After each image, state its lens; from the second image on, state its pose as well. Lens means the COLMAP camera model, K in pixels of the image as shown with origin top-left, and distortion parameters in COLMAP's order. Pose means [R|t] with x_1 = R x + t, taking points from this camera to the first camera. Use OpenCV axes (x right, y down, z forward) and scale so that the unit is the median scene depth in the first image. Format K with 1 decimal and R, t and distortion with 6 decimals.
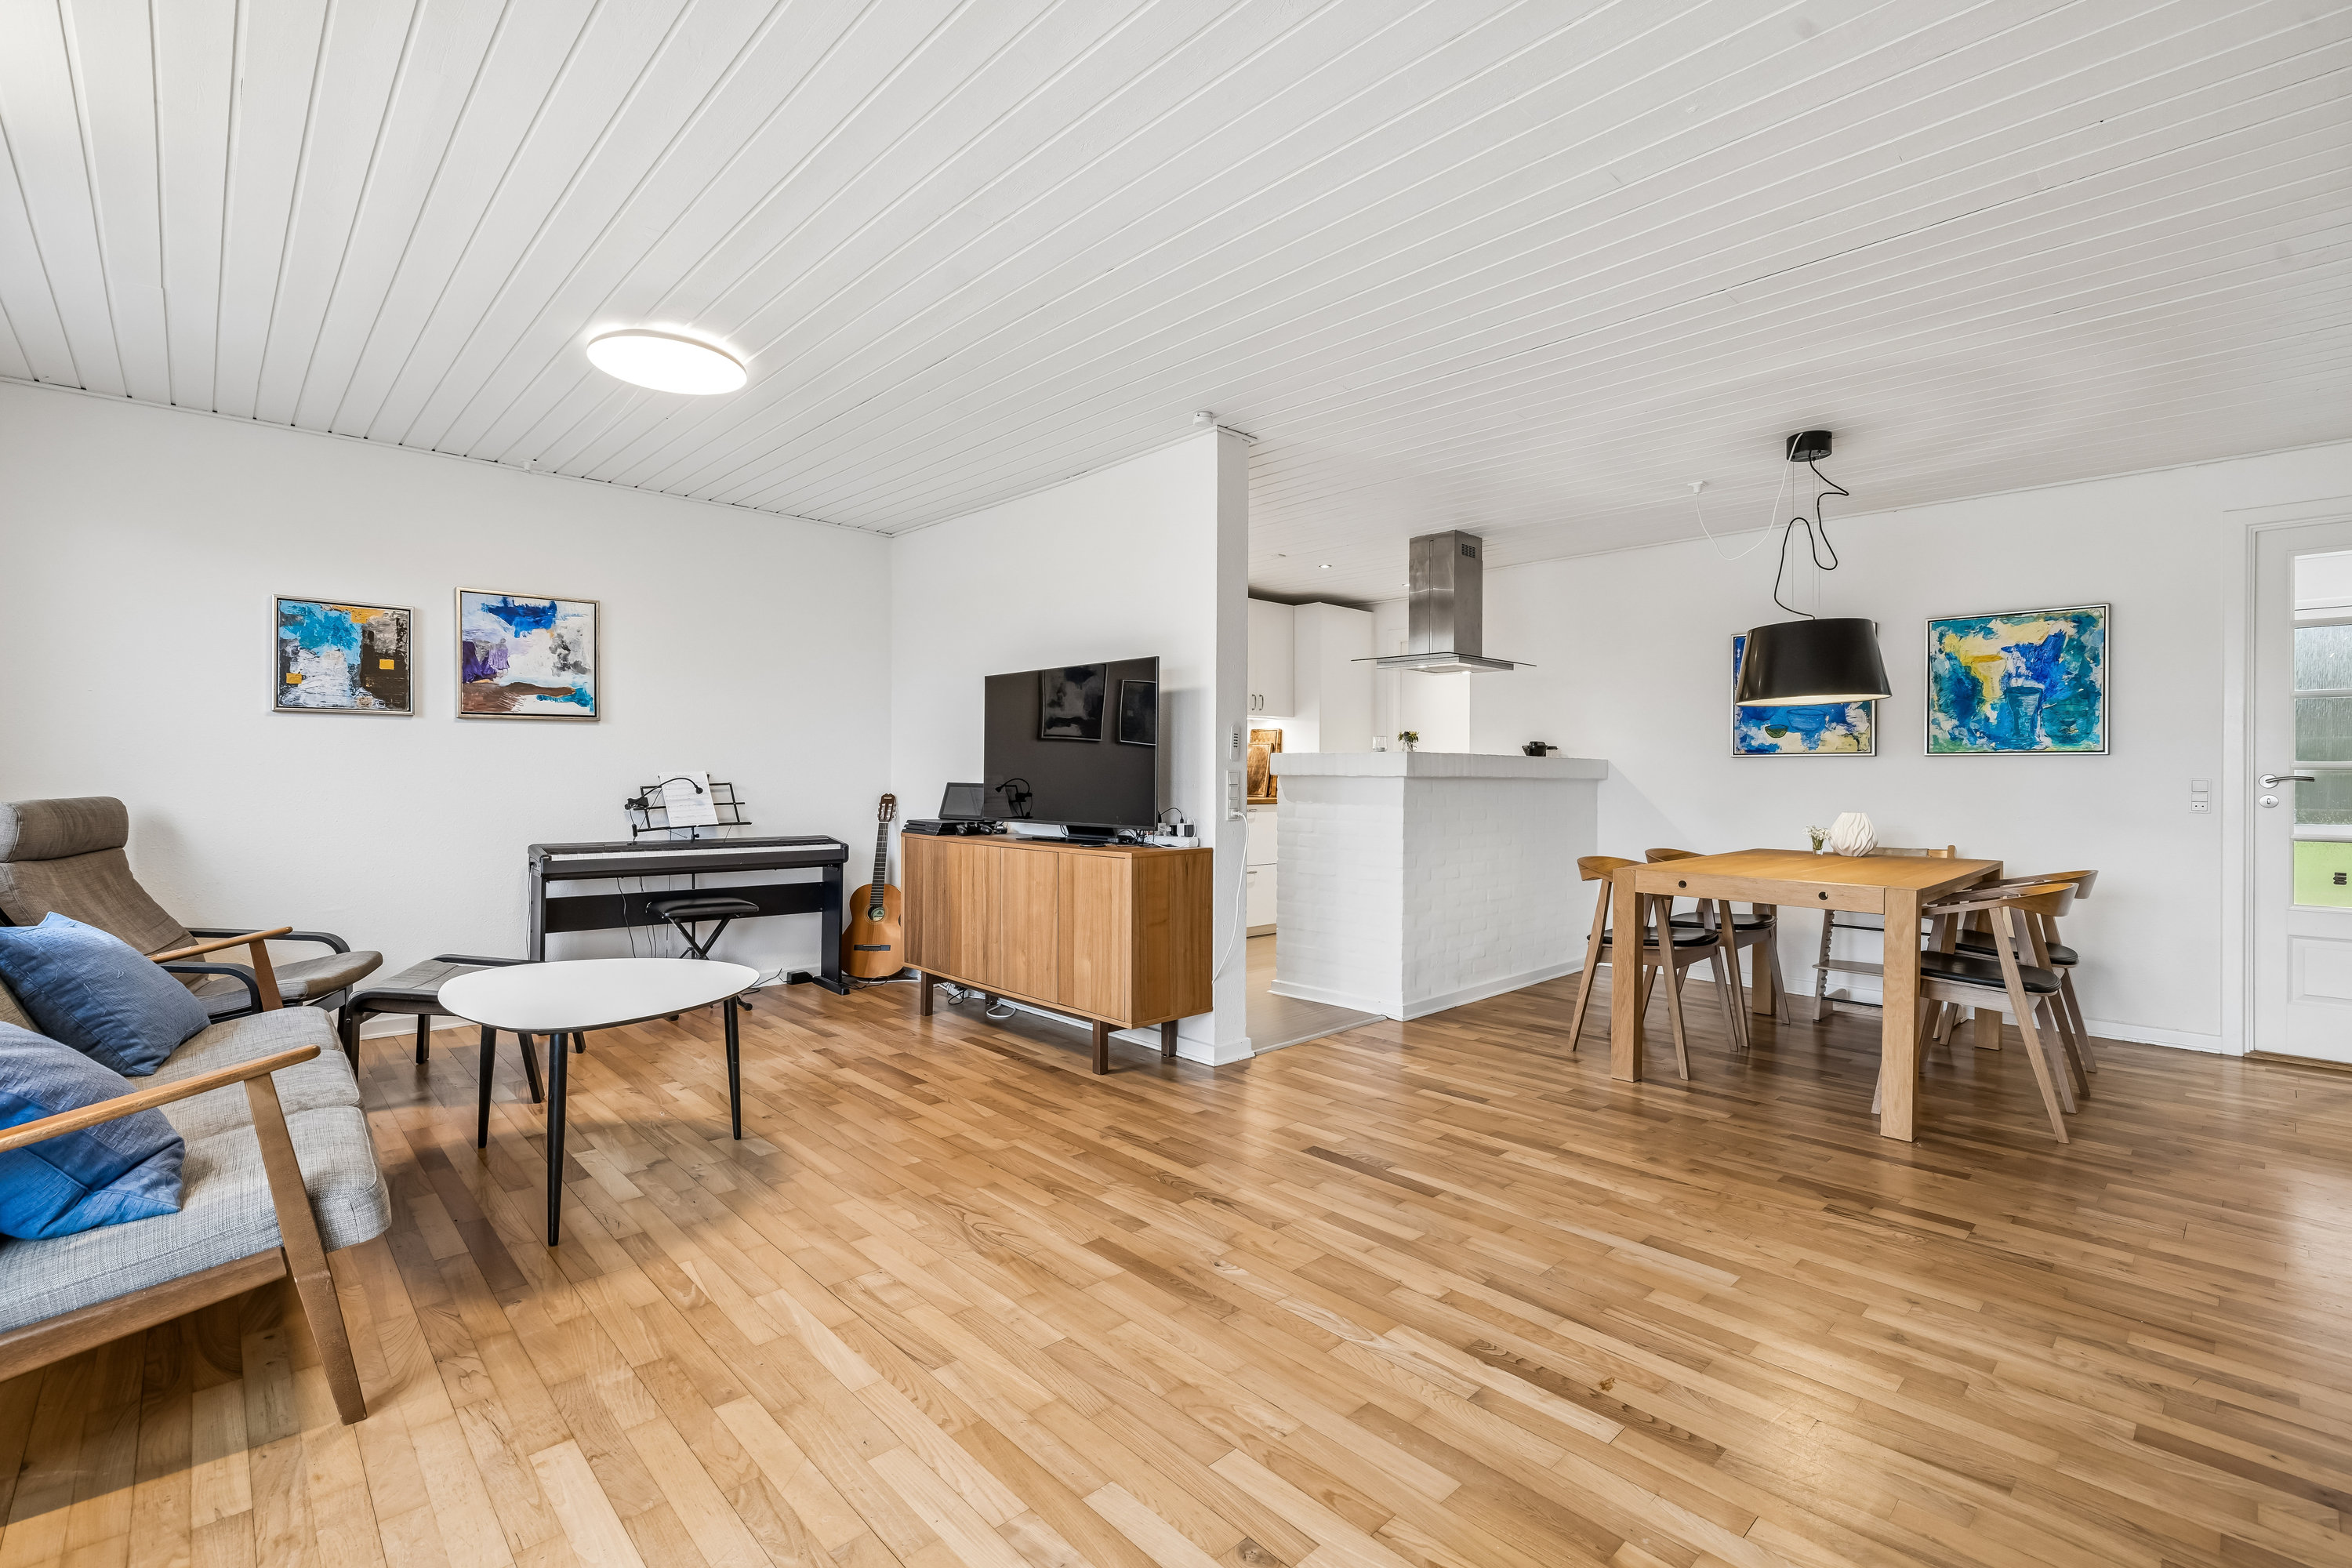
lens RADIAL K [[1036.3, 0, 1169.1], [0, 1036.3, 771.5], [0, 0, 1]] dist [-0.006869, 0.001390]
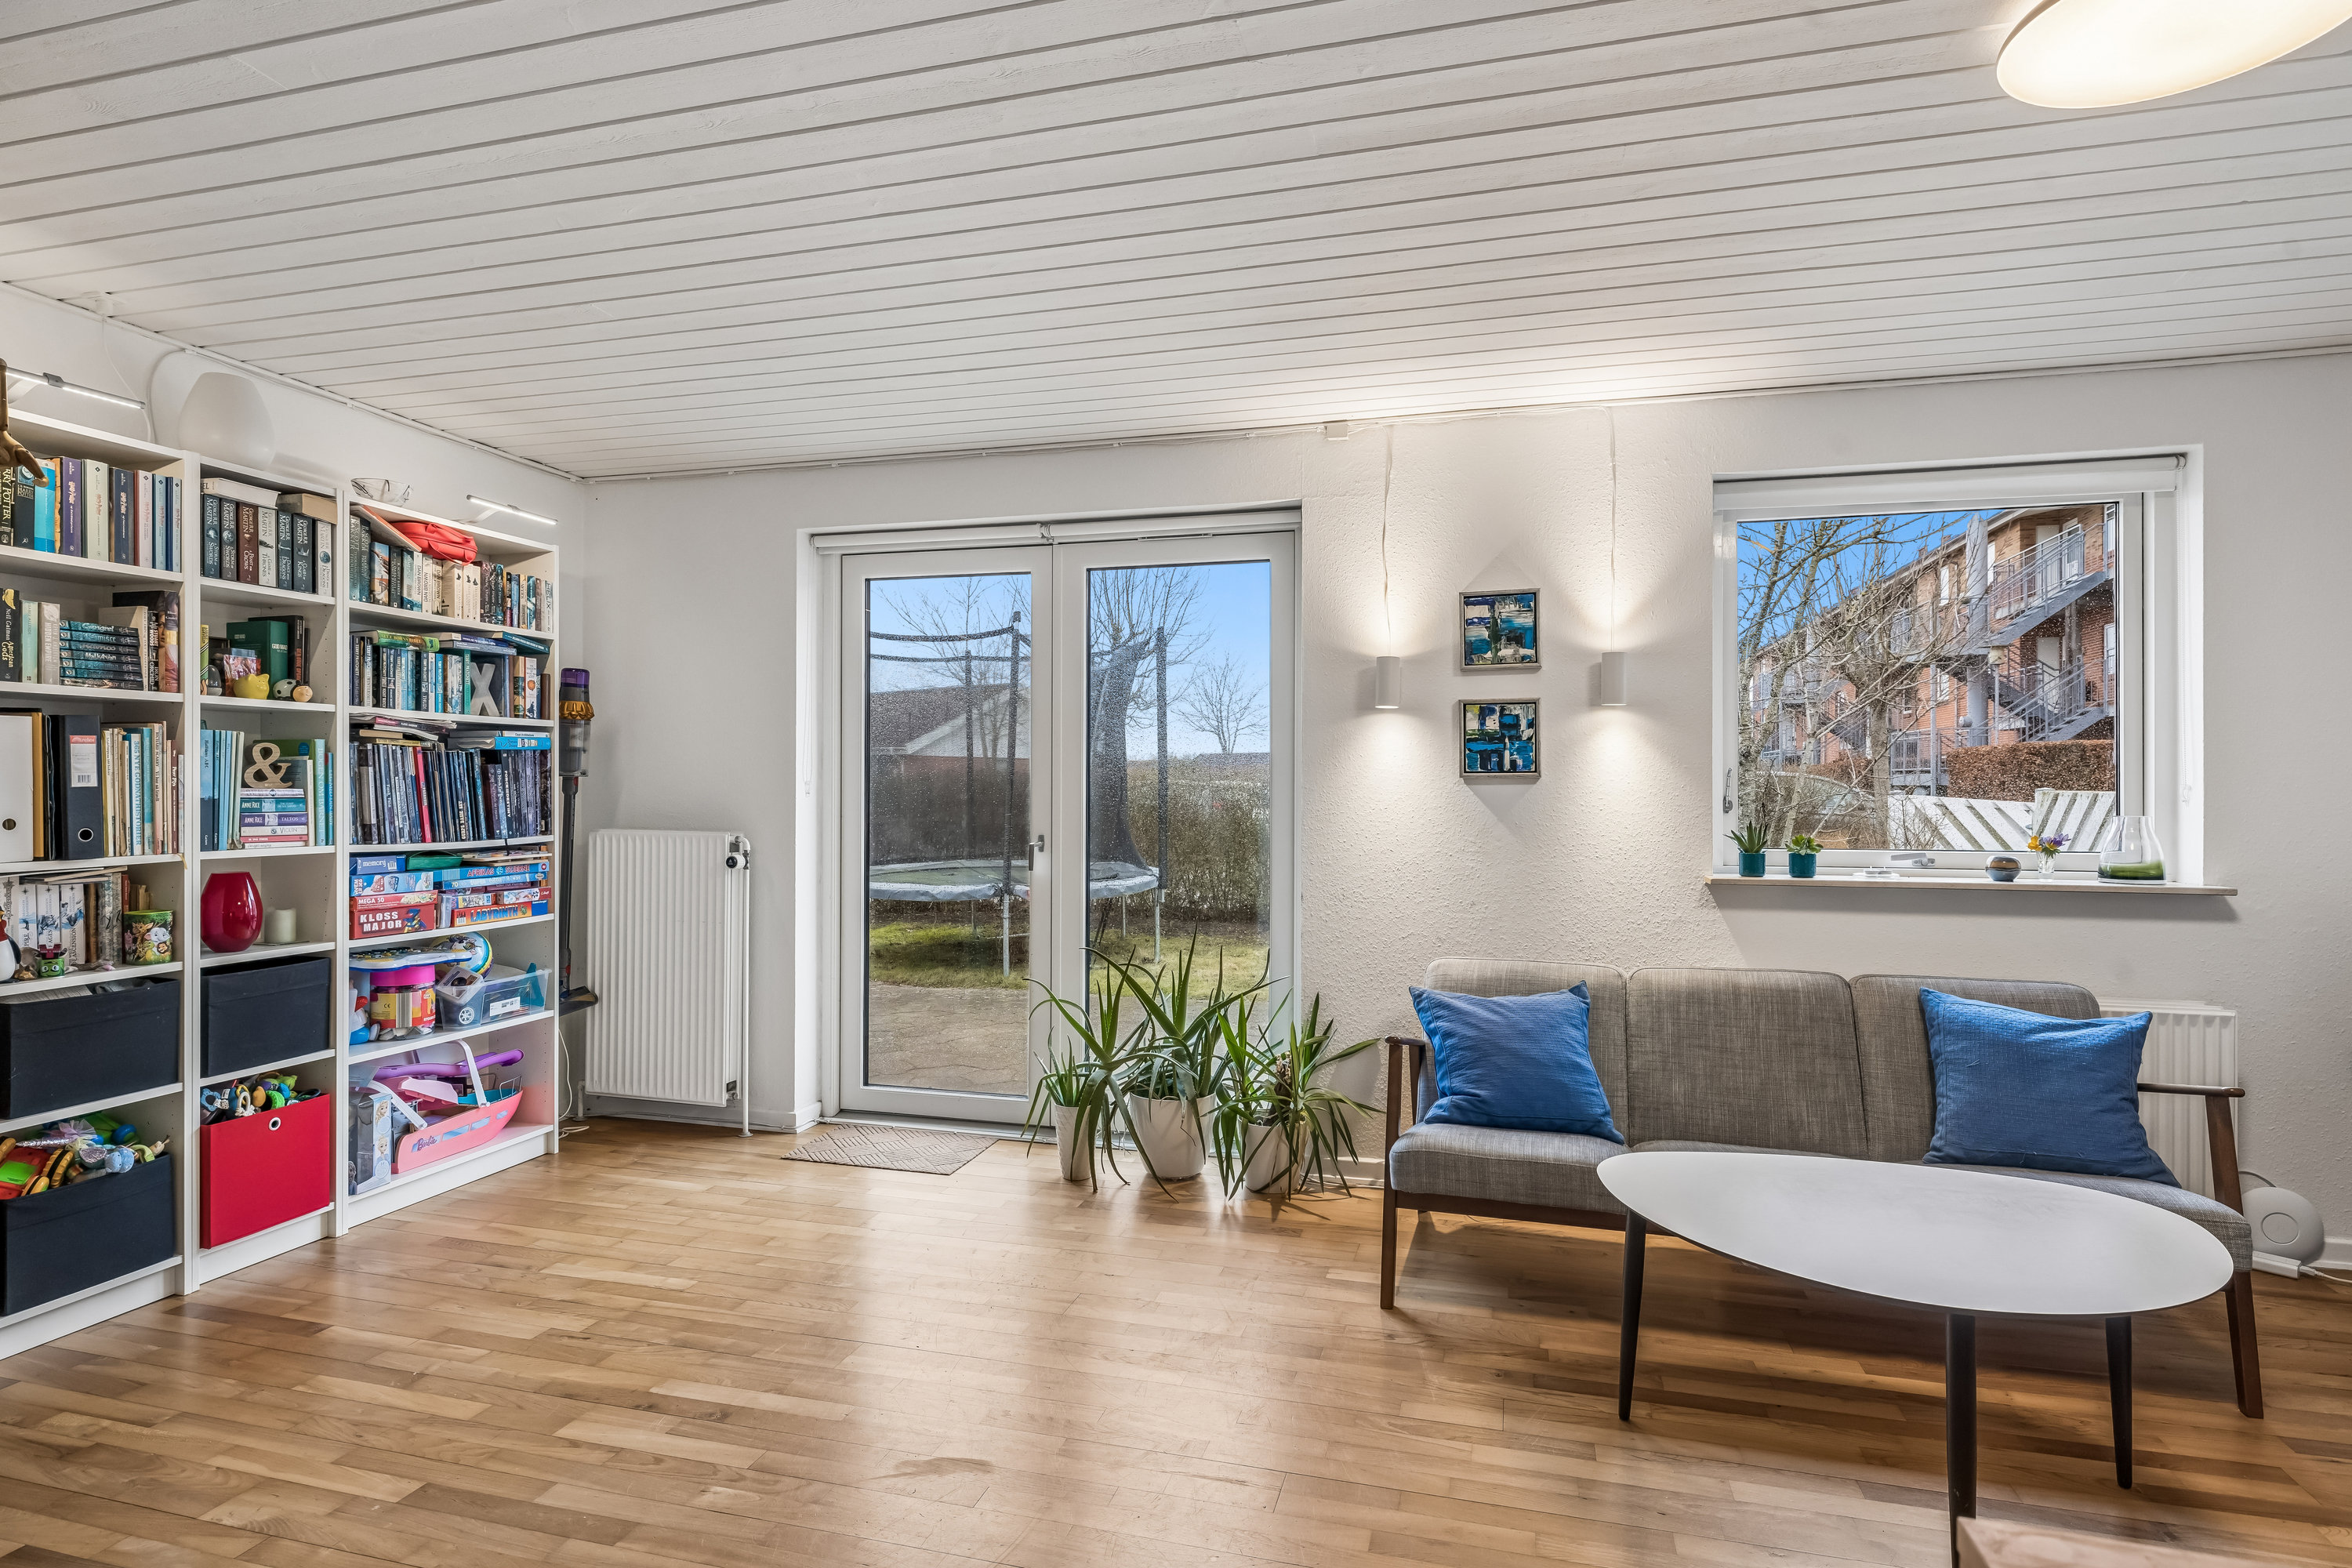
lens RADIAL K [[1255.2, 0, 1168.0], [0, 1255.2, 788.9], [0, 0, 1]] dist [-0.000888, -0.000475]
pose [[-0.856739, -0.009105, -0.515671, 0.161175], [-0.007616, 0.999958, -0.005003, -0.033425], [0.515695, -0.000359, -0.856772, 1.015914]]
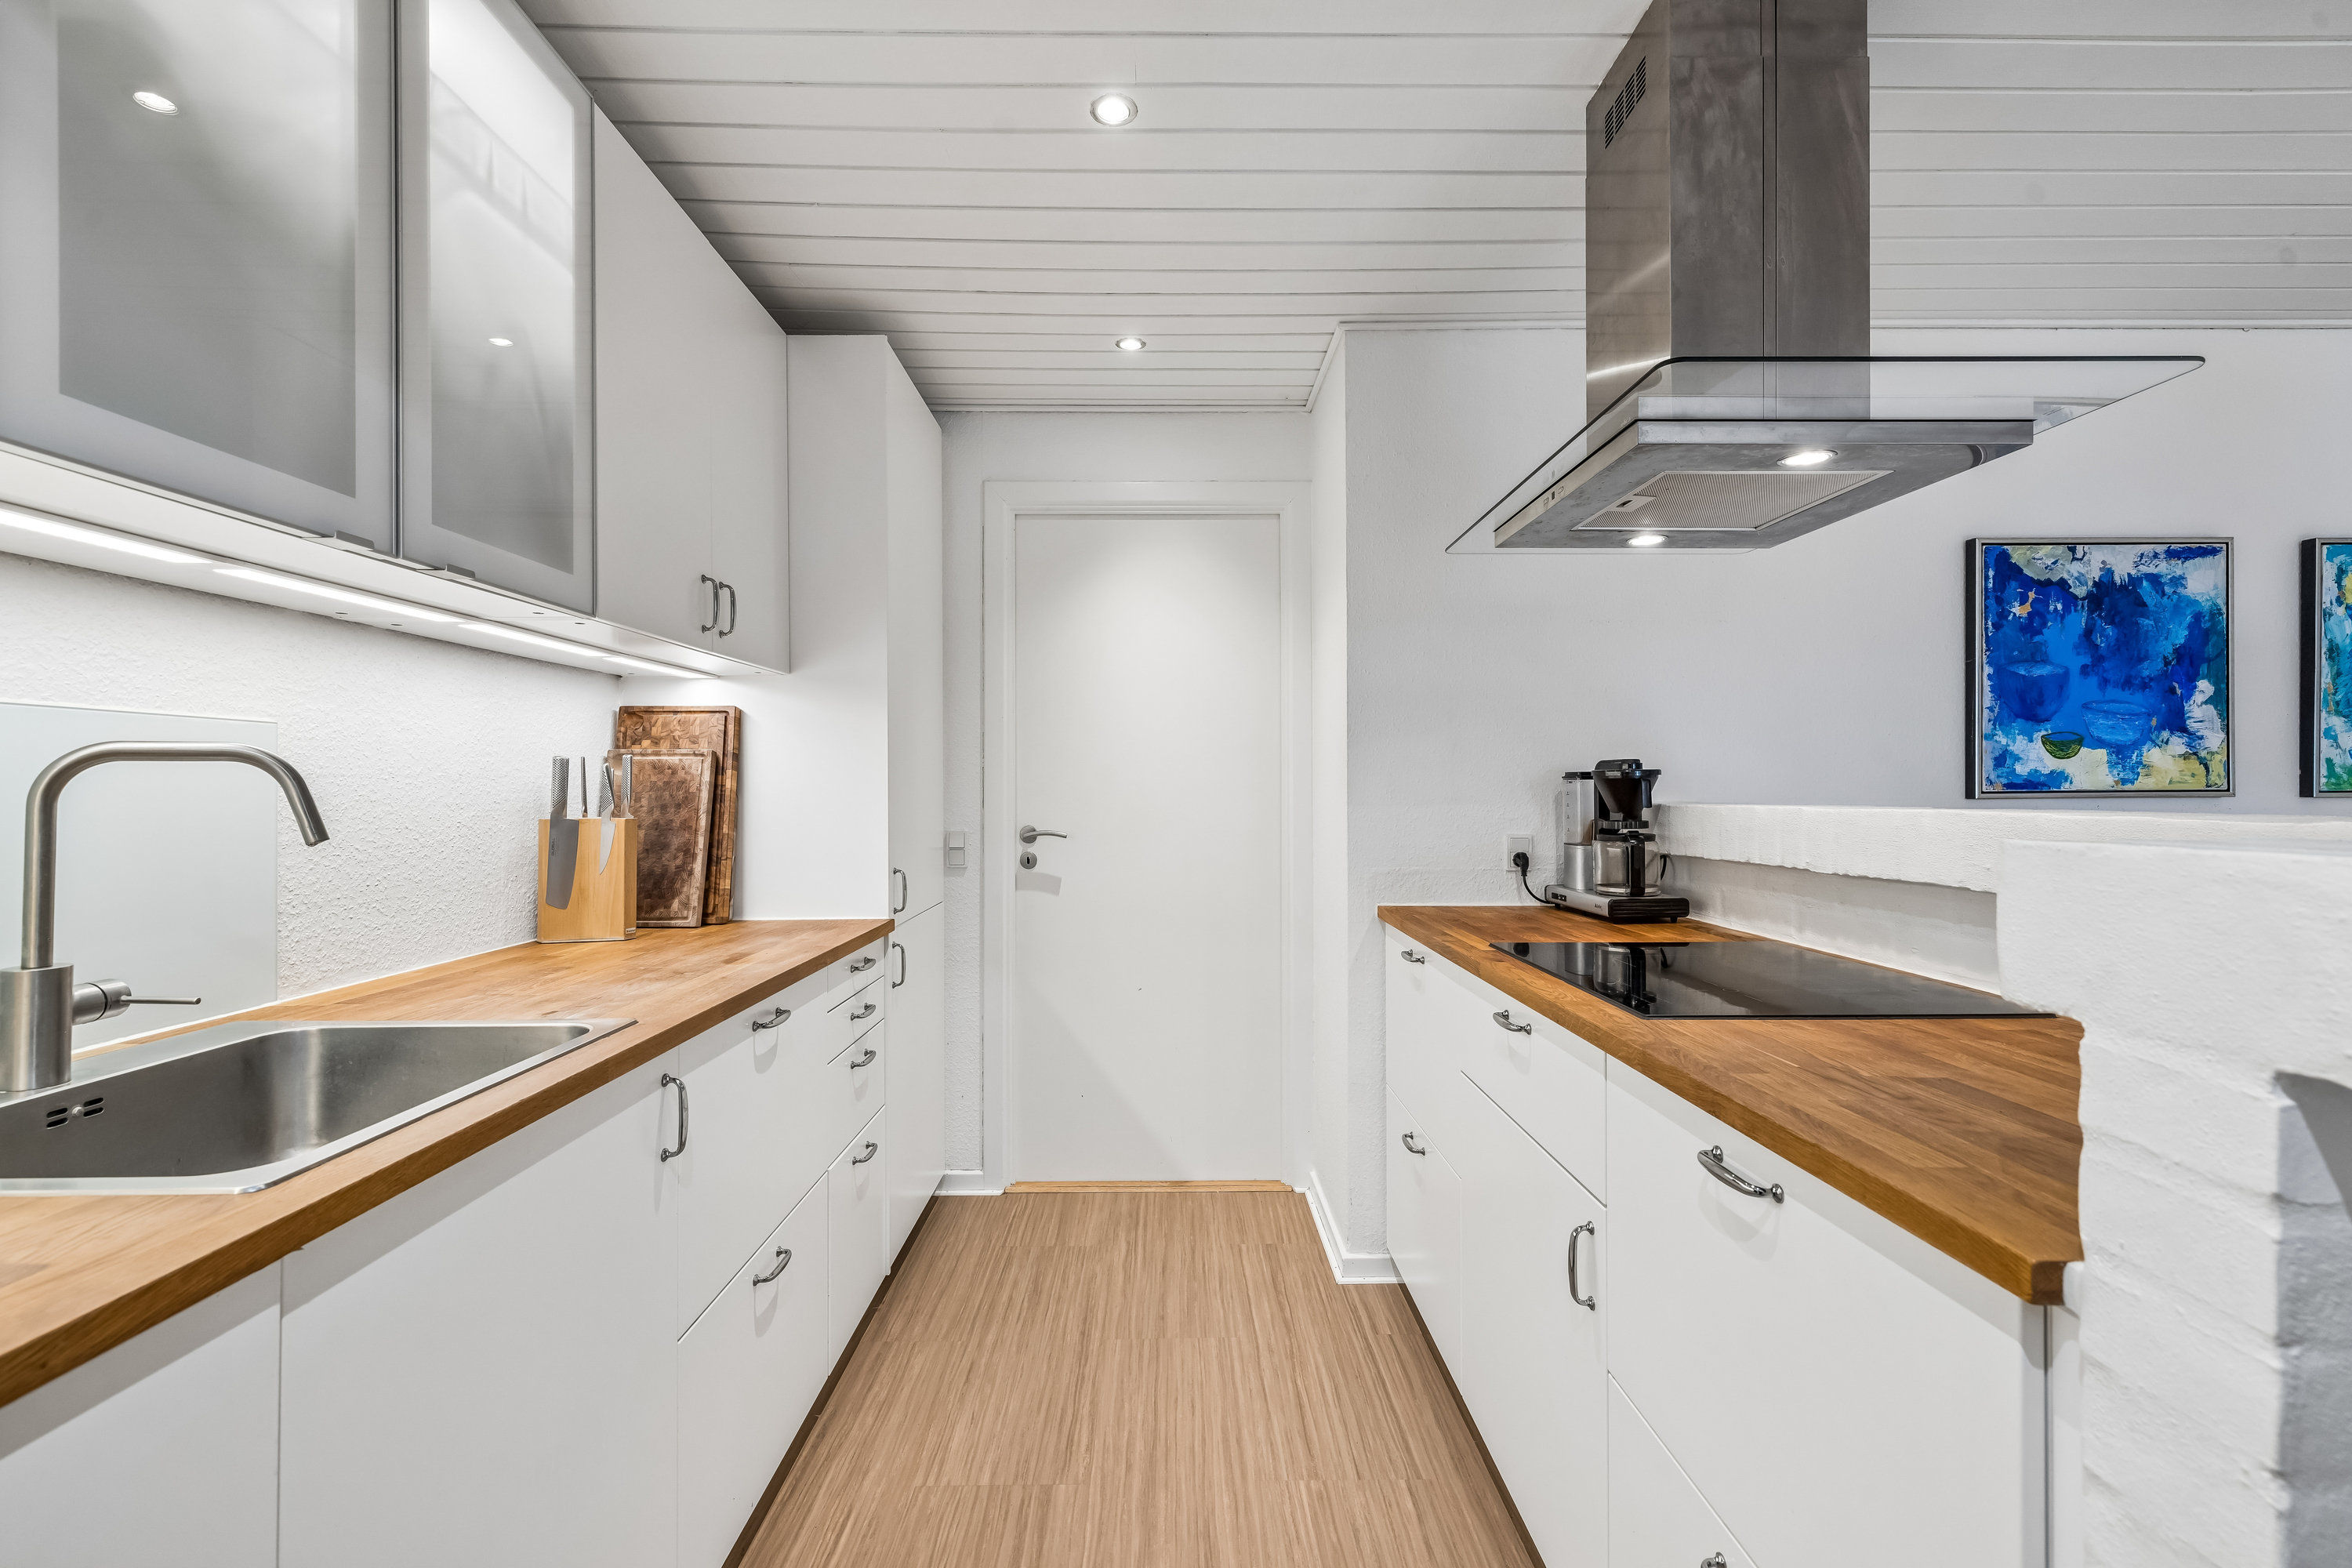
lens RADIAL K [[997.3, 0, 1162.4], [0, 997.3, 783.9], [0, 0, 1]] dist [0.003612, 0.000259]
pose [[0.683420, -0.007649, 0.729985, -0.055630], [0.006269, 0.999970, 0.004609, -0.034172], [-0.729998, 0.001426, 0.683448, 1.309531]]
